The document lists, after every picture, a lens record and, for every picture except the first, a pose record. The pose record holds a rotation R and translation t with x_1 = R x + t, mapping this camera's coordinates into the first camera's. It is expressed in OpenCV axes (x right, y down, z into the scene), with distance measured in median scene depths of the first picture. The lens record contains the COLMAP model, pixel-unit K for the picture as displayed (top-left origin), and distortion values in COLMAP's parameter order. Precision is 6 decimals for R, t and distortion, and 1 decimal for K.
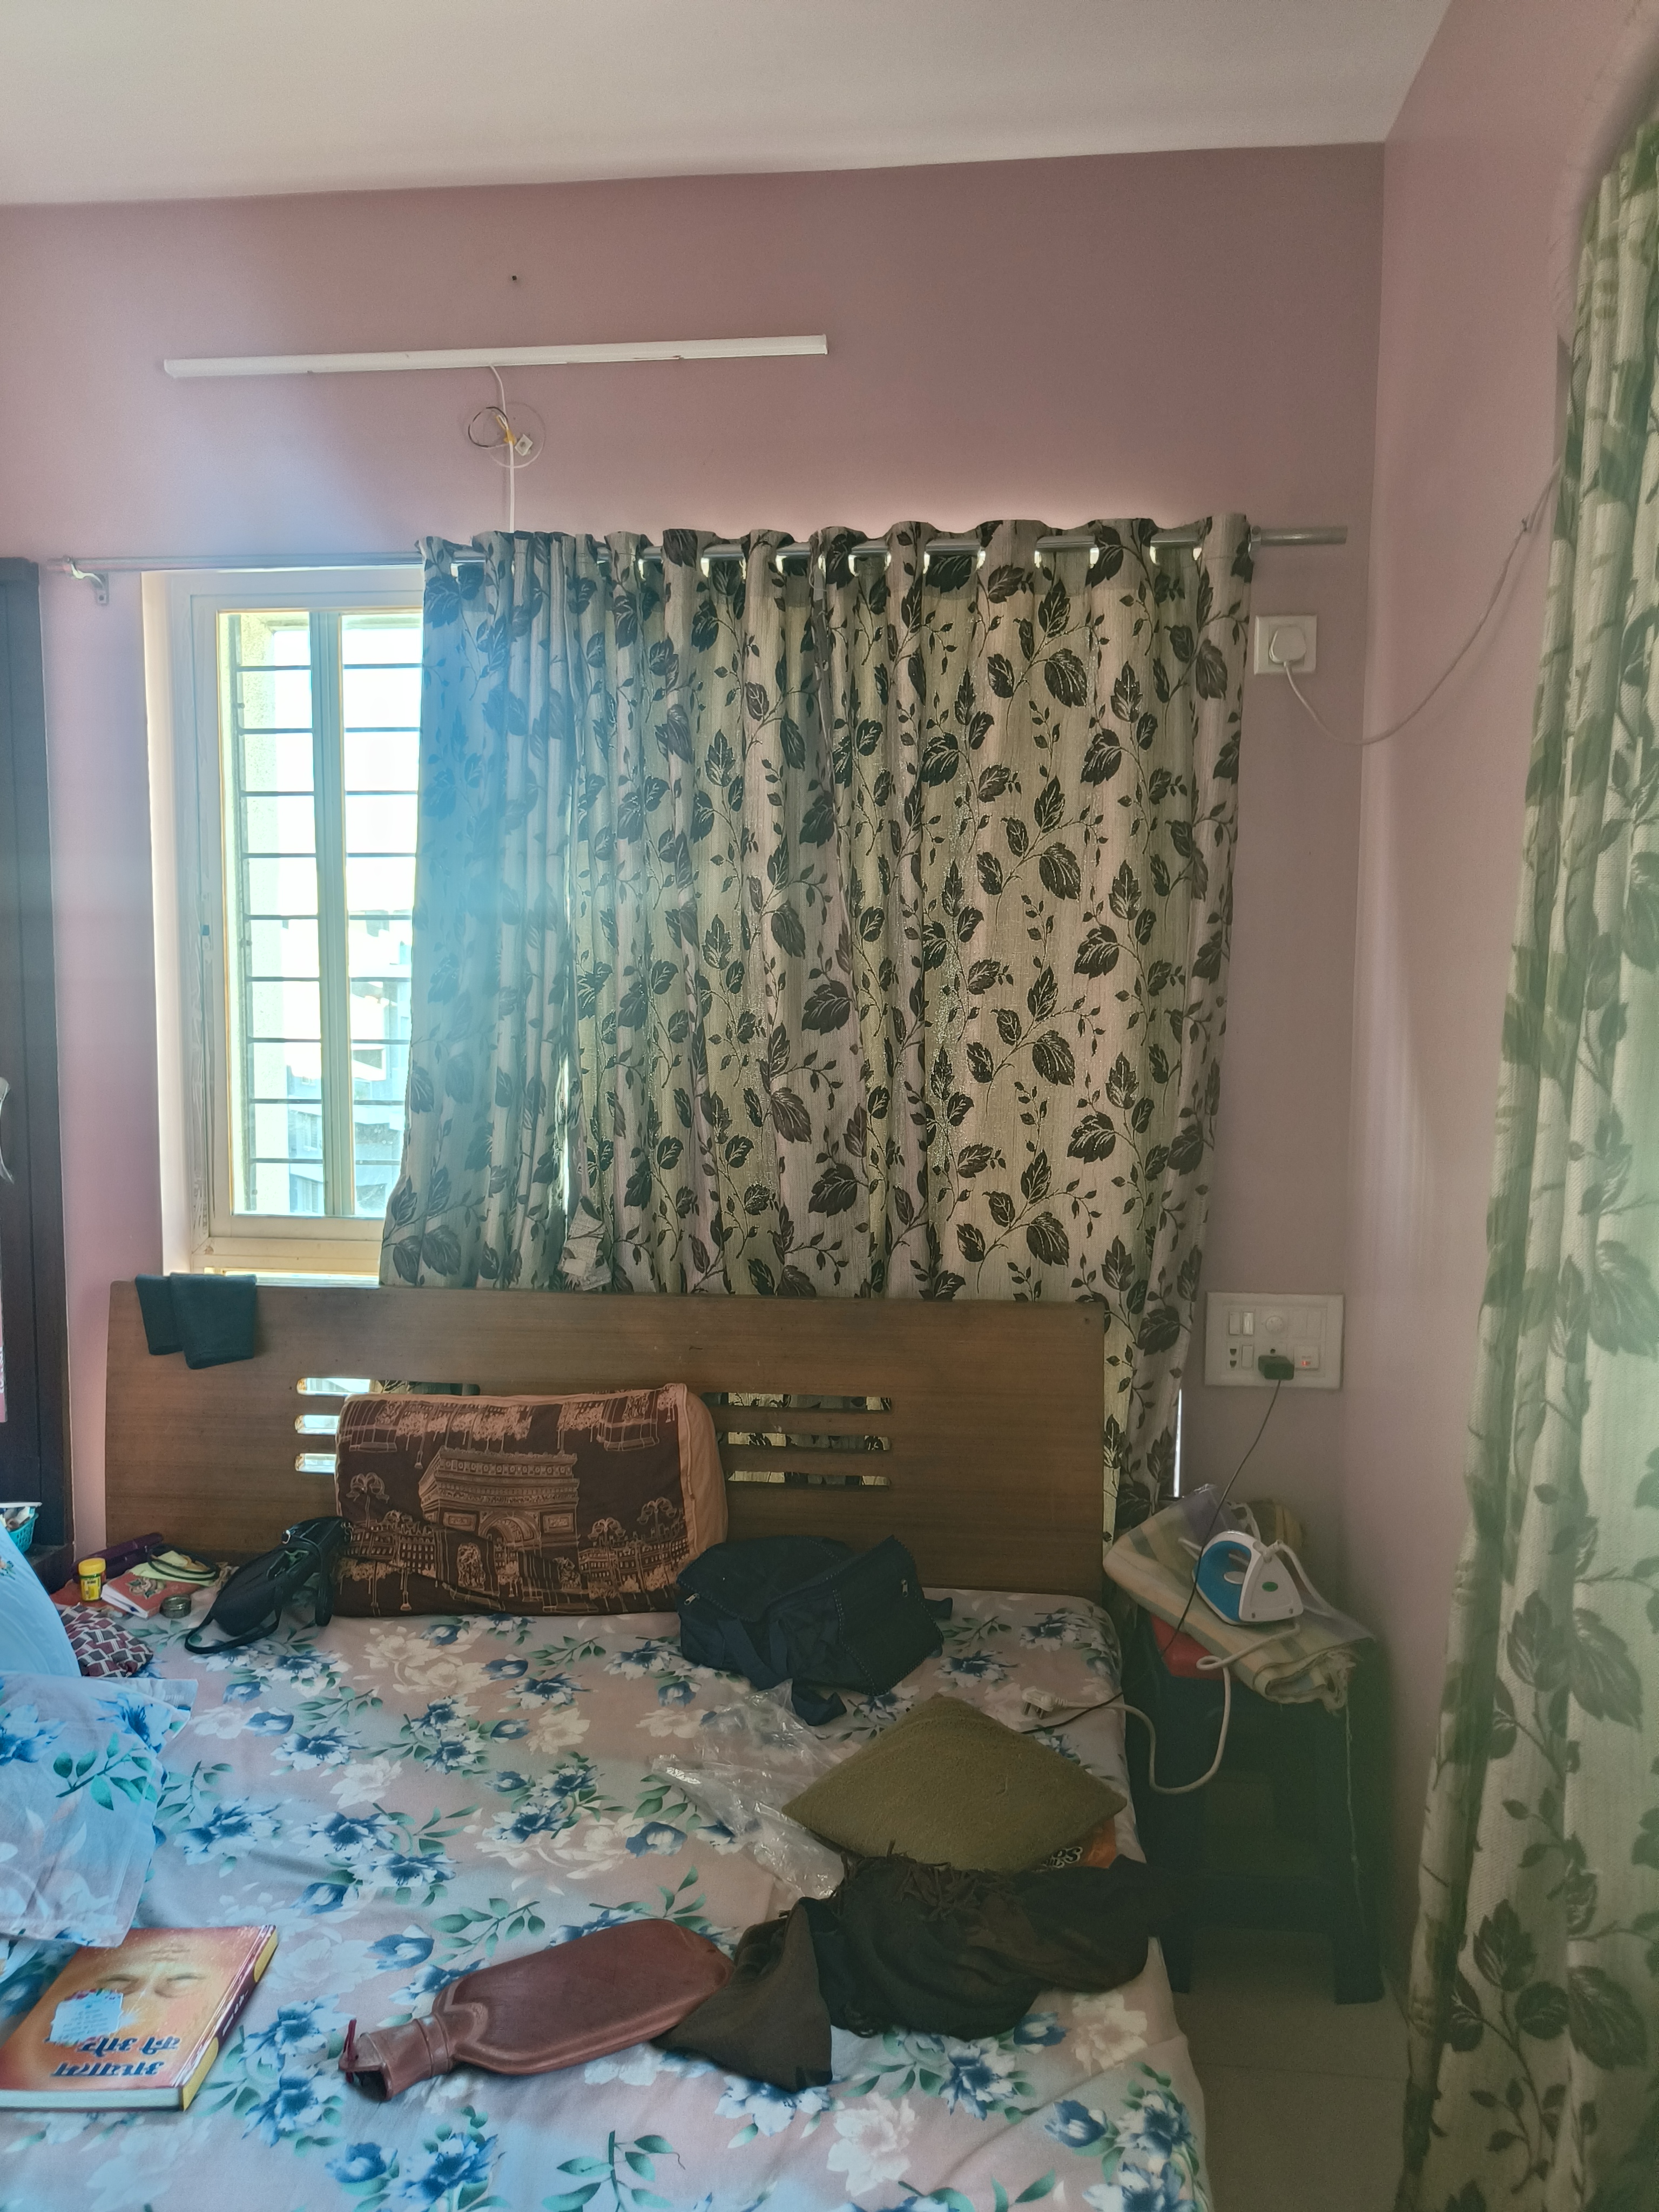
lens RADIAL K [[1513.8, 0, 833.5], [0, 1513.8, 1131.4], [0, 0, 1]] dist [0.002619, 0.005153]
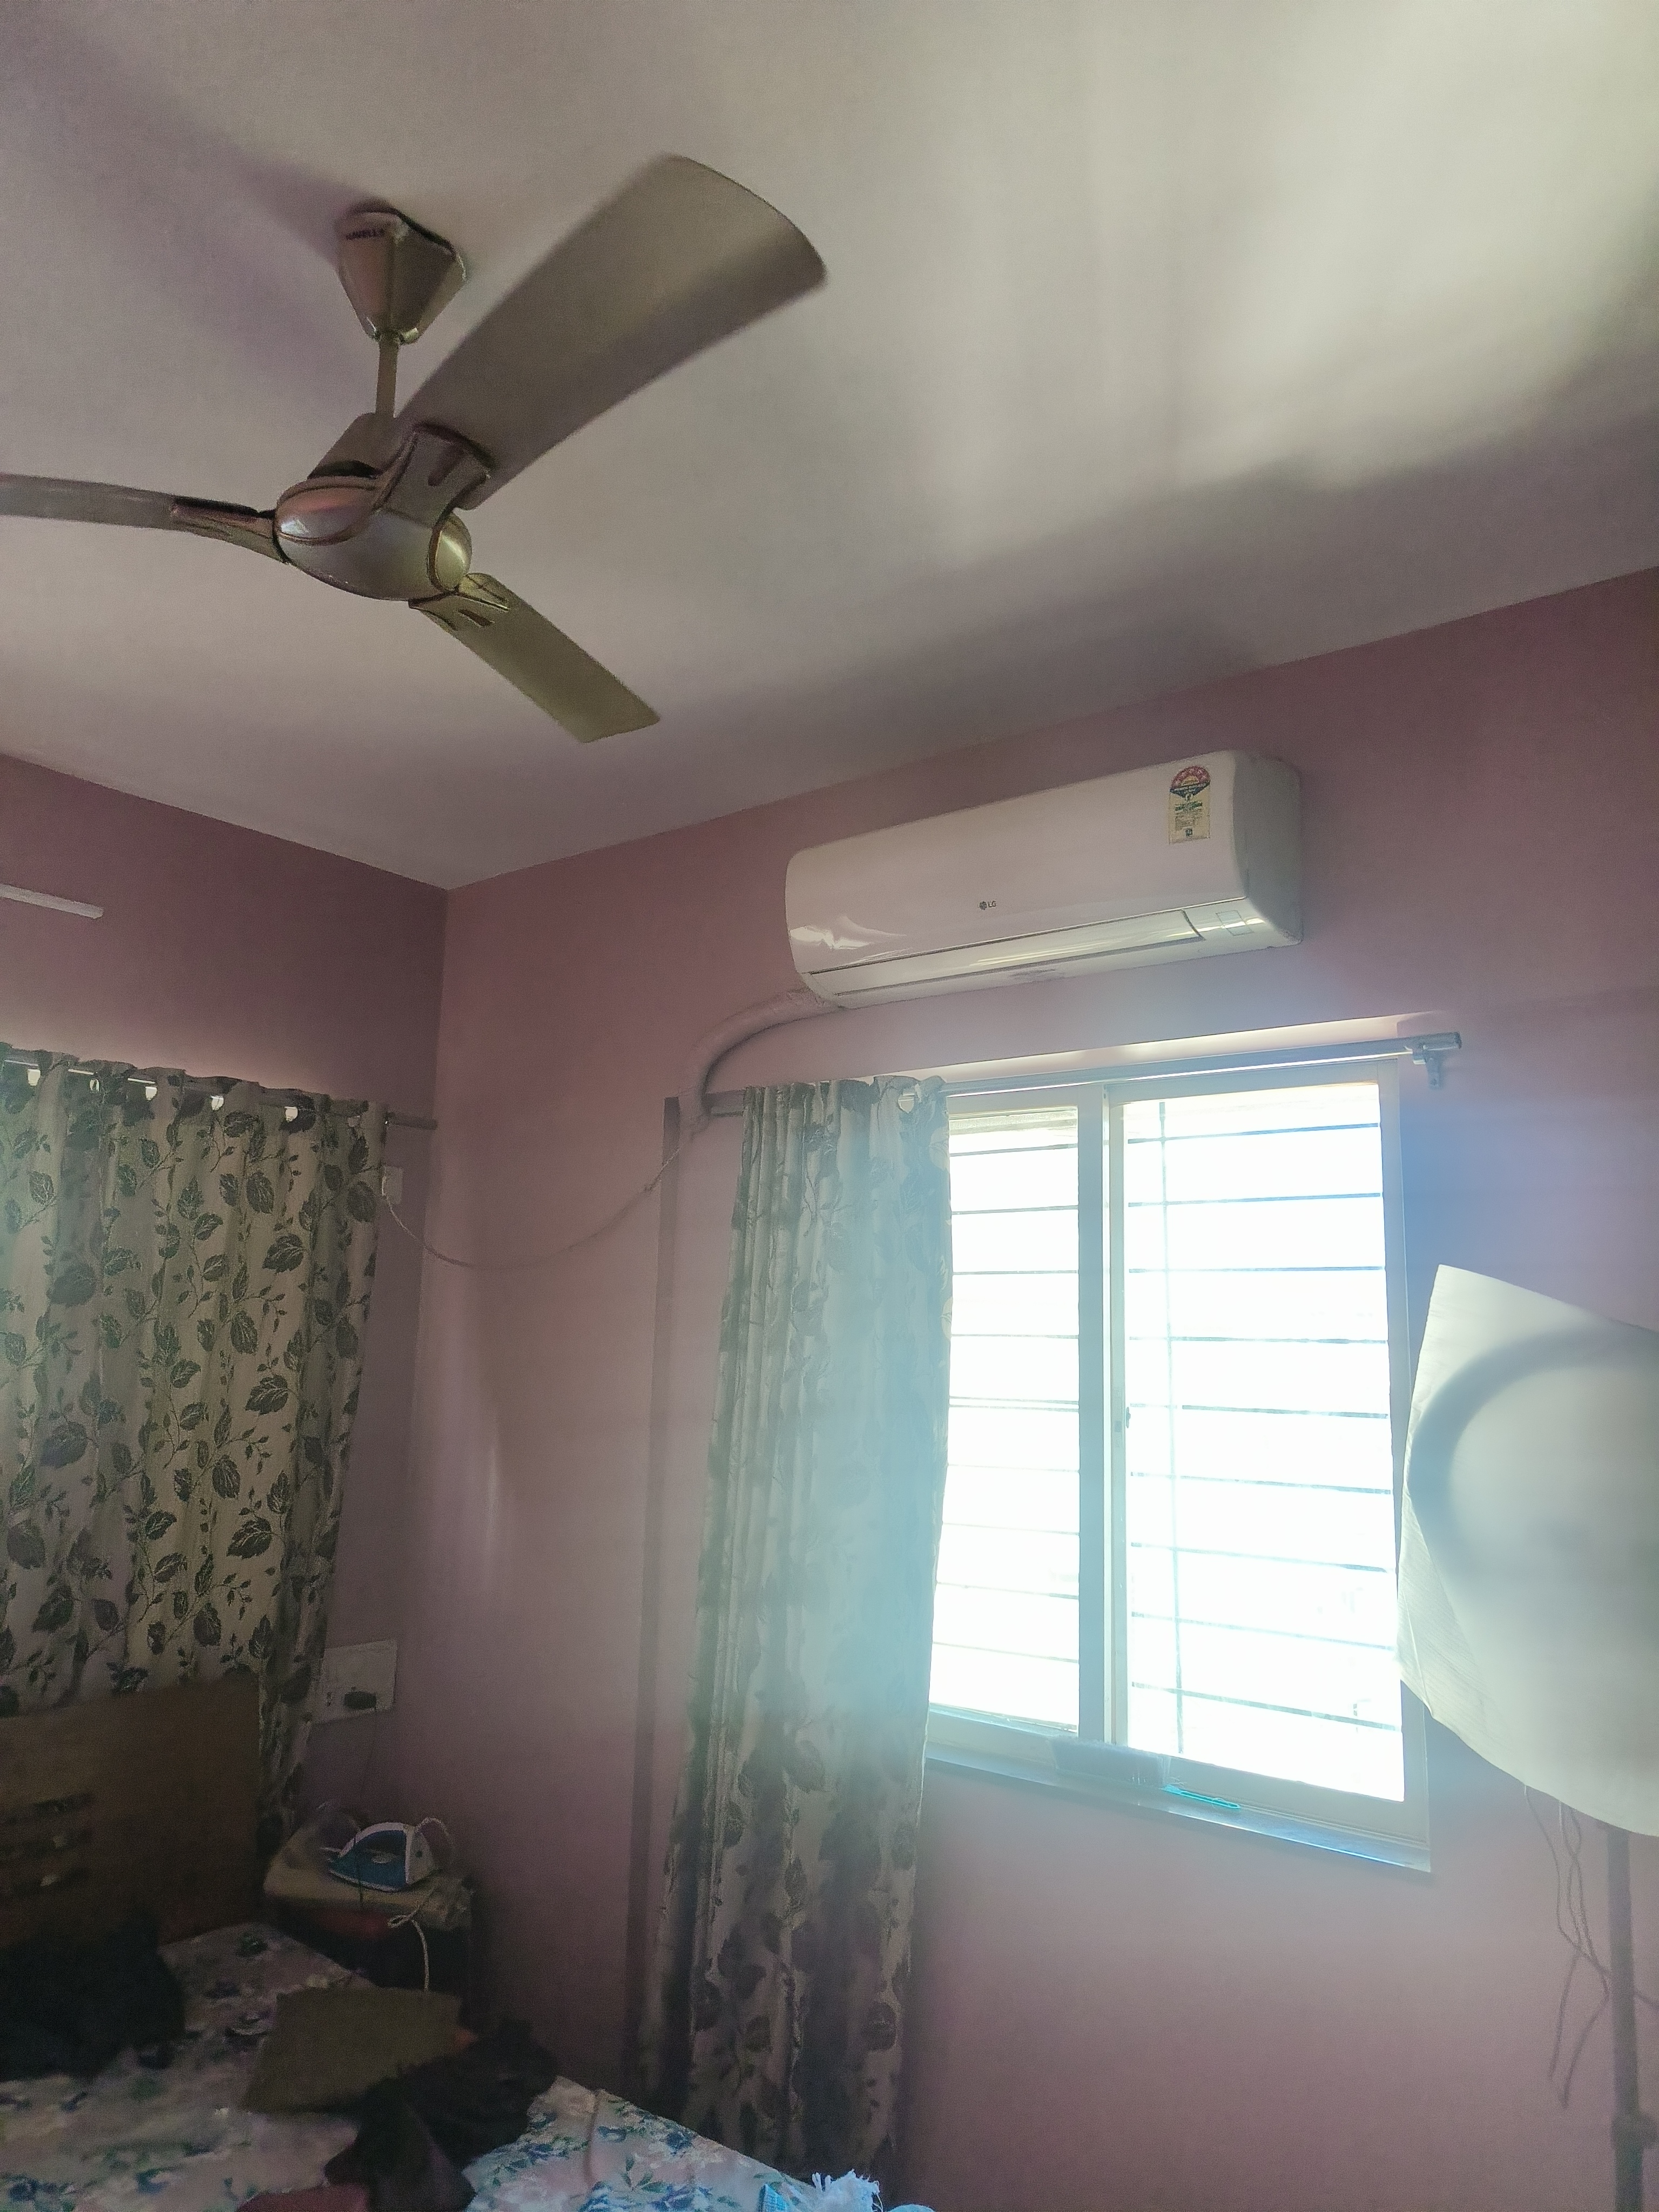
lens RADIAL K [[1513.8, 0, 833.5], [0, 1513.8, 1131.4], [0, 0, 1]] dist [0.002619, 0.005153]
pose [[0.535597, 0.127190, 0.834840, -0.712761], [0.062209, 0.979964, -0.189211, -0.062787], [-0.842179, 0.153275, 0.516953, -0.148114]]
